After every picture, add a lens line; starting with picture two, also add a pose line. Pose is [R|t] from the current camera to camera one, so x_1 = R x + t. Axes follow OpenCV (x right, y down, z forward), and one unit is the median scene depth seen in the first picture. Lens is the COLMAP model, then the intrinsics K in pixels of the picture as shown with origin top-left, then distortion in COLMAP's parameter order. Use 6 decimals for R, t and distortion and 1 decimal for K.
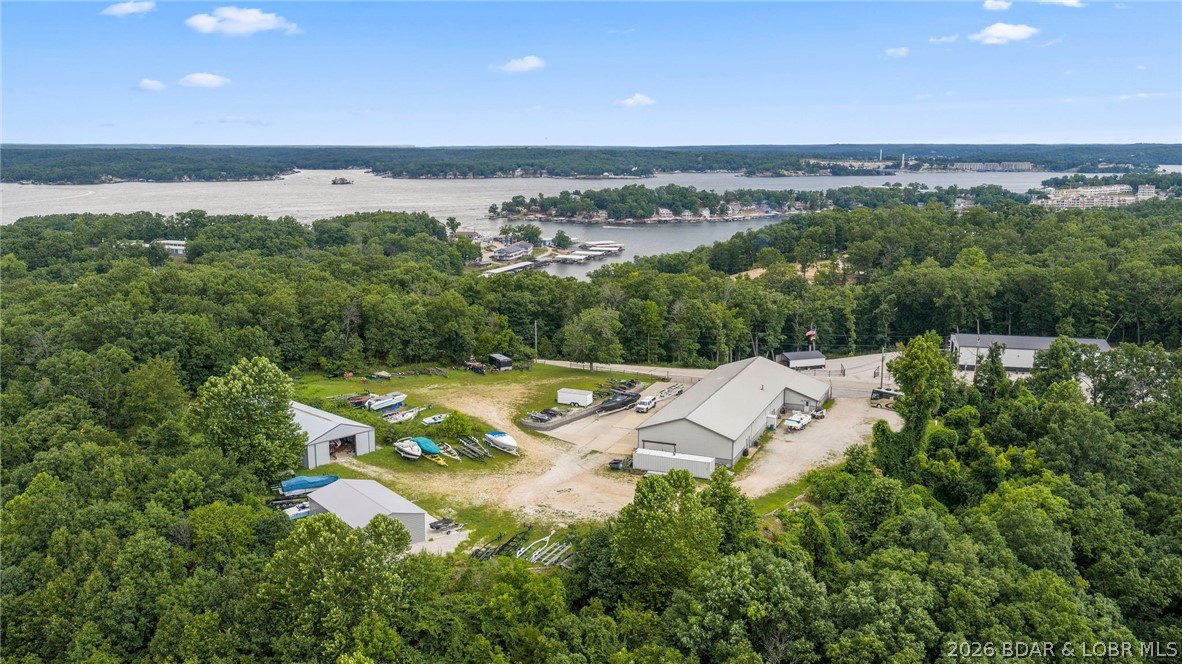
lens RADIAL K [[983.8, 0, 590.7], [0, 983.8, 337.8], [0, 0, 1]] dist [0.037354, -0.084110]
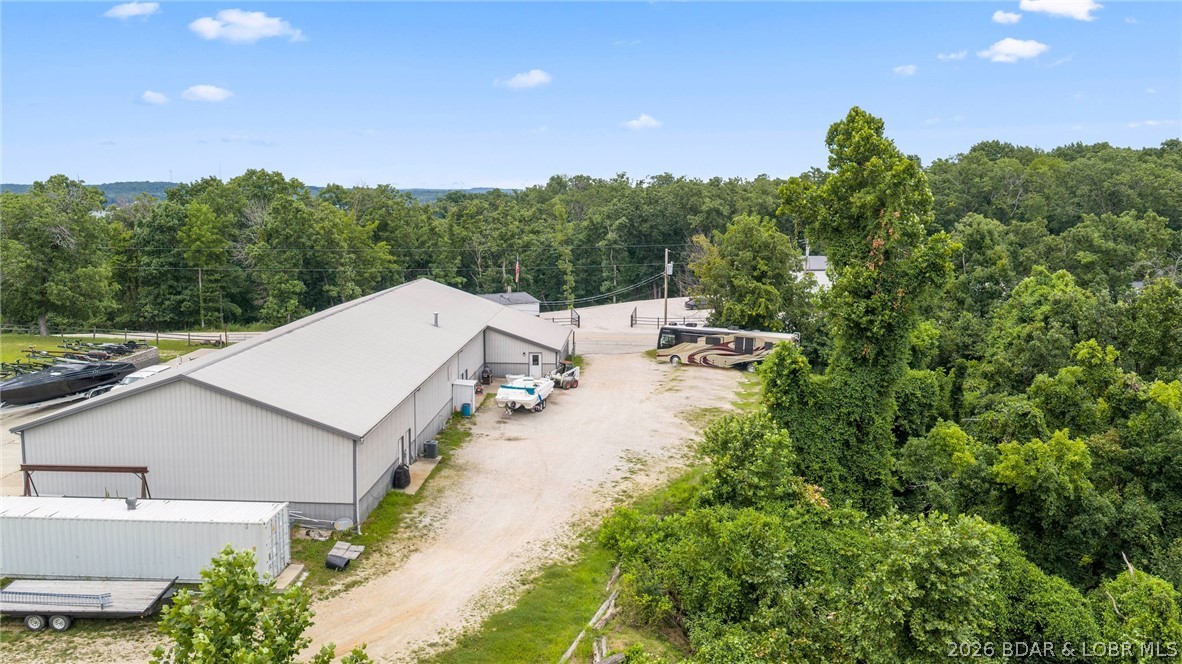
lens RADIAL K [[977.3, 0, 593.0], [0, 977.3, 329.2], [0, 0, 1]] dist [0.025340, -0.051641]
pose [[0.938043, -0.040731, 0.344116, 0.094186], [0.057645, 0.997573, -0.039062, 0.073516], [-0.341690, 0.056478, 0.938114, 0.587518]]
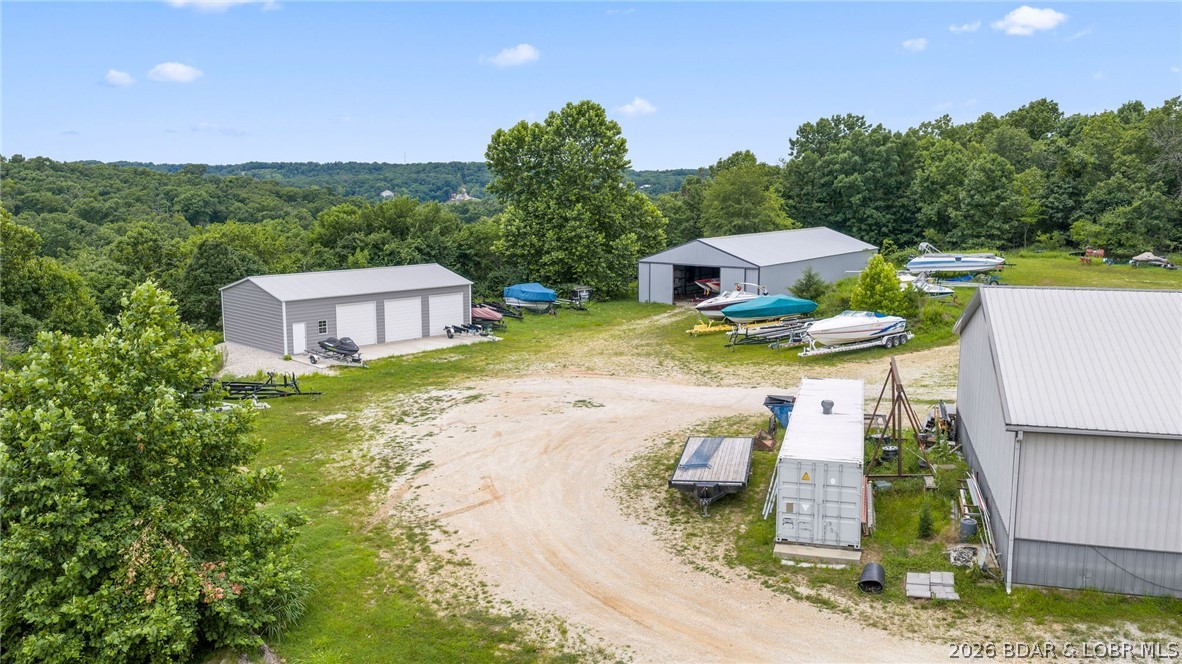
lens RADIAL K [[977.3, 0, 593.0], [0, 977.3, 329.2], [0, 0, 1]] dist [0.025340, -0.051641]
pose [[0.131611, 0.152154, -0.979555, 0.251356], [-0.185743, 0.974434, 0.126403, 0.067486], [0.973744, 0.165310, 0.156507, 0.756456]]
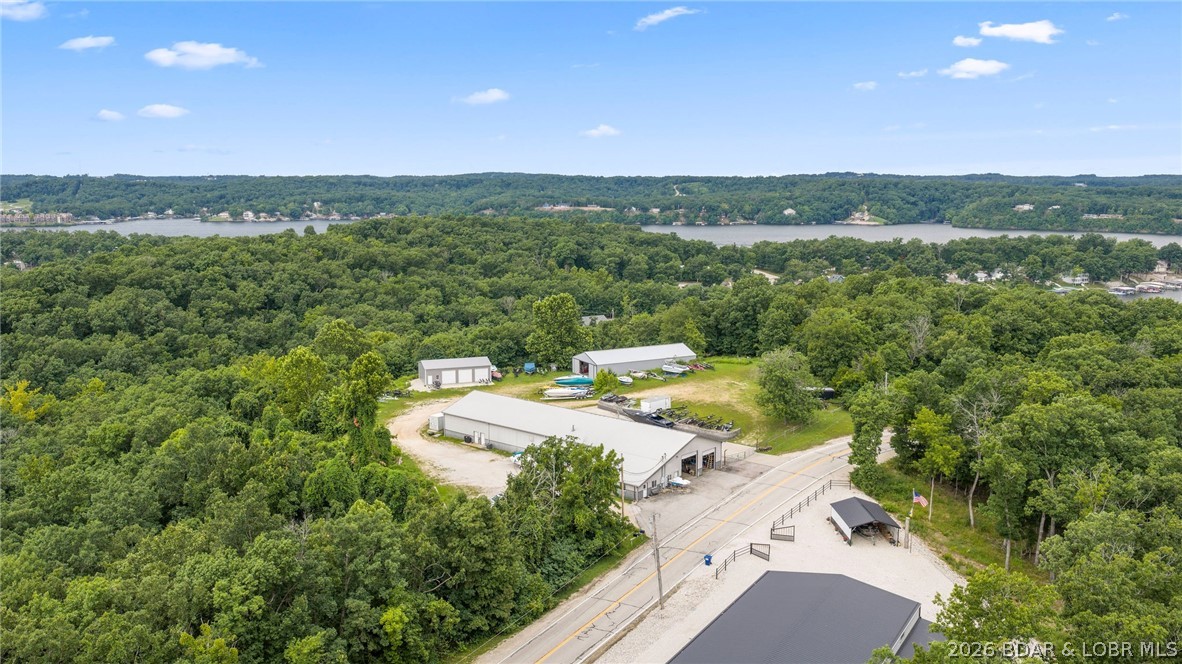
lens RADIAL K [[977.3, 0, 593.0], [0, 977.3, 329.2], [0, 0, 1]] dist [0.025340, -0.051641]
pose [[-0.306646, 0.145274, -0.940672, 0.991419], [-0.179250, 0.961787, 0.206968, -0.224037], [0.934793, 0.232081, -0.268888, 1.227206]]
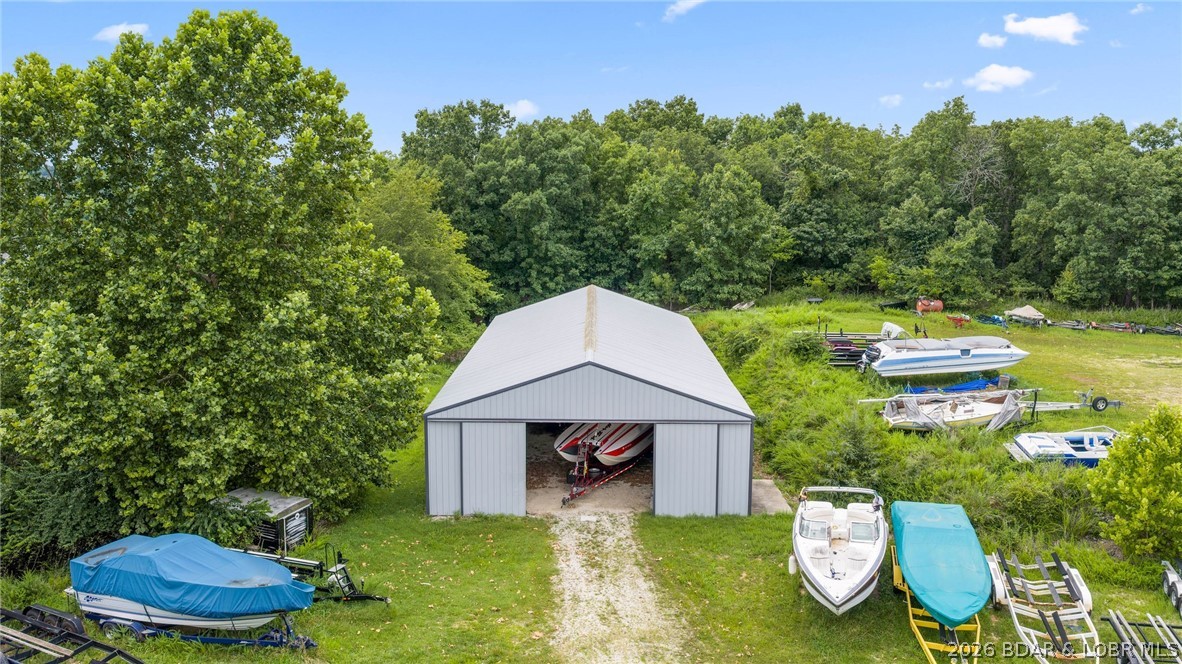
lens RADIAL K [[977.3, 0, 593.0], [0, 977.3, 329.2], [0, 0, 1]] dist [0.025340, -0.051641]
pose [[0.690079, 0.114236, -0.714661, -0.076367], [-0.145366, 0.989219, 0.017758, 0.065474], [0.708985, 0.091633, 0.699245, 0.732267]]
